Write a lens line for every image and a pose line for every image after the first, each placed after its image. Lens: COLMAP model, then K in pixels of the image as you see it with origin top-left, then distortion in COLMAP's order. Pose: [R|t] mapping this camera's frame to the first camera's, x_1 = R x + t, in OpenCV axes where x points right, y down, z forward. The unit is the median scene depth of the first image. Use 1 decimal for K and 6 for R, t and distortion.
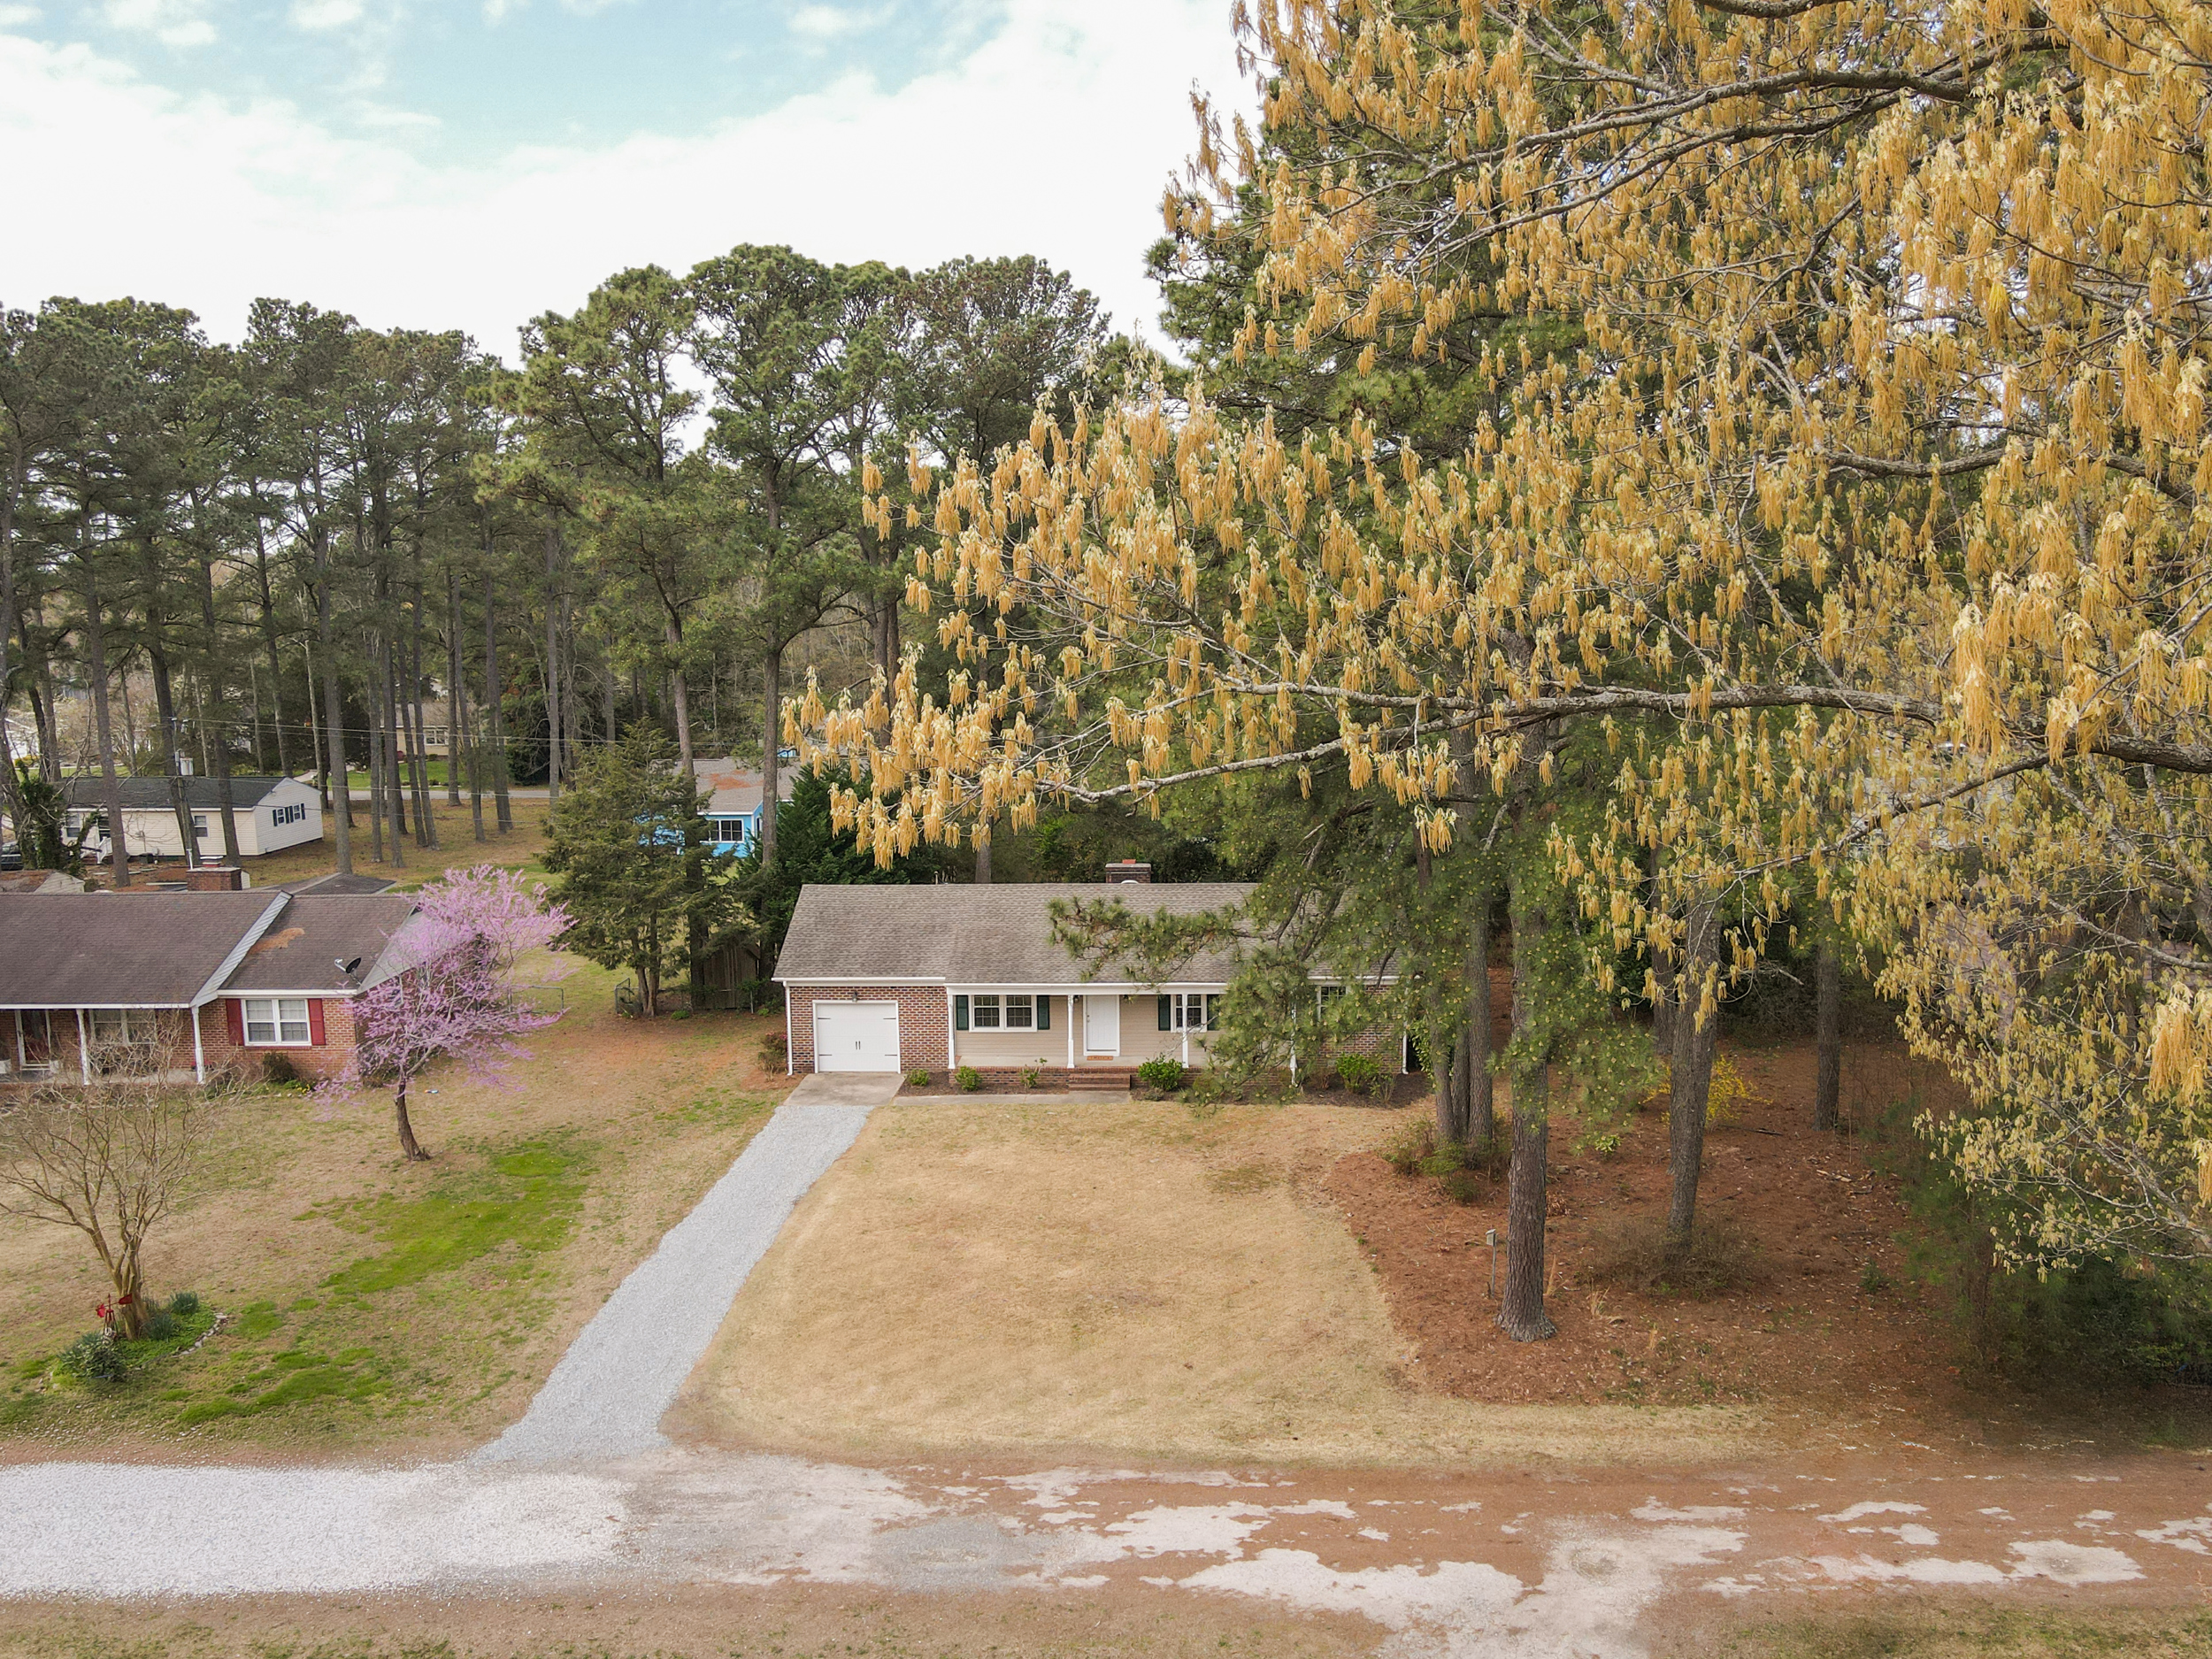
lens RADIAL K [[1671.4, 0, 1146.1], [0, 1671.4, 846.3], [0, 0, 1]] dist [0.006973, 0.002630]
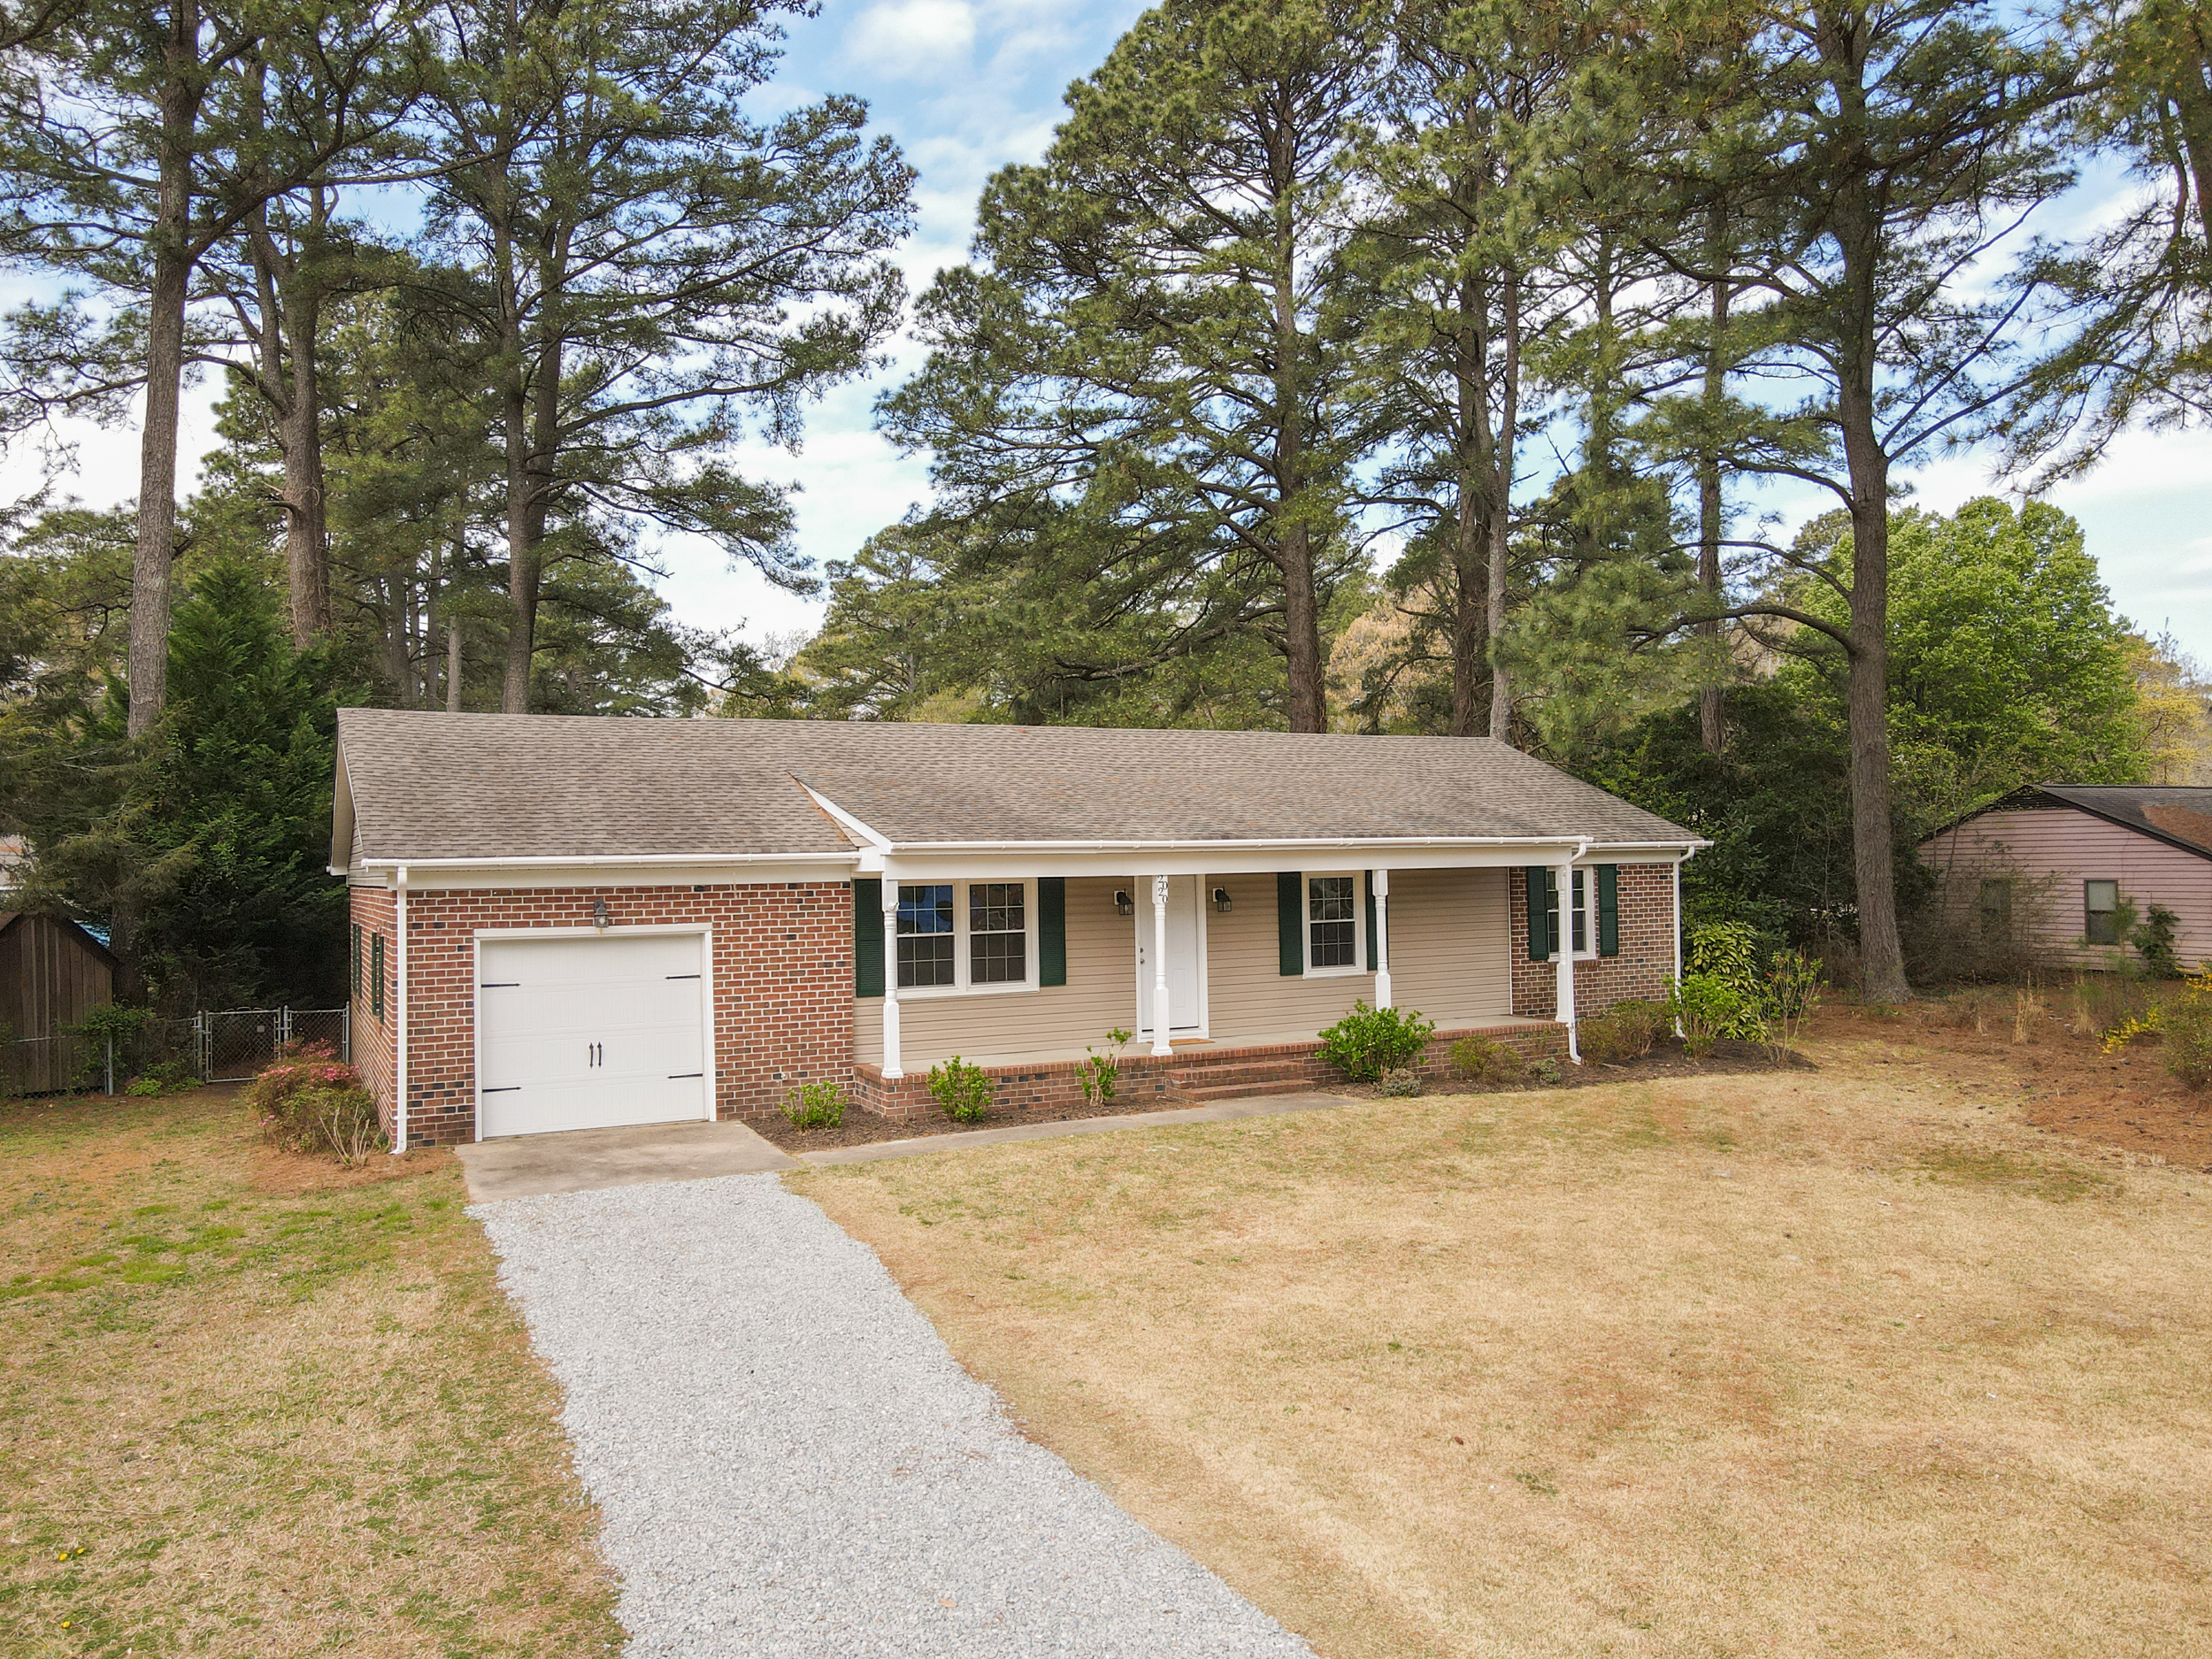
lens RADIAL K [[1632.8, 0, 1128.5], [0, 1632.8, 823.7], [0, 0, 1]] dist [0.006097, 0.005190]
pose [[0.881483, -0.002947, 0.472206, -0.299061], [0.080475, 0.986290, -0.144069, 0.162693], [-0.465308, 0.164996, 0.869635, 0.779224]]
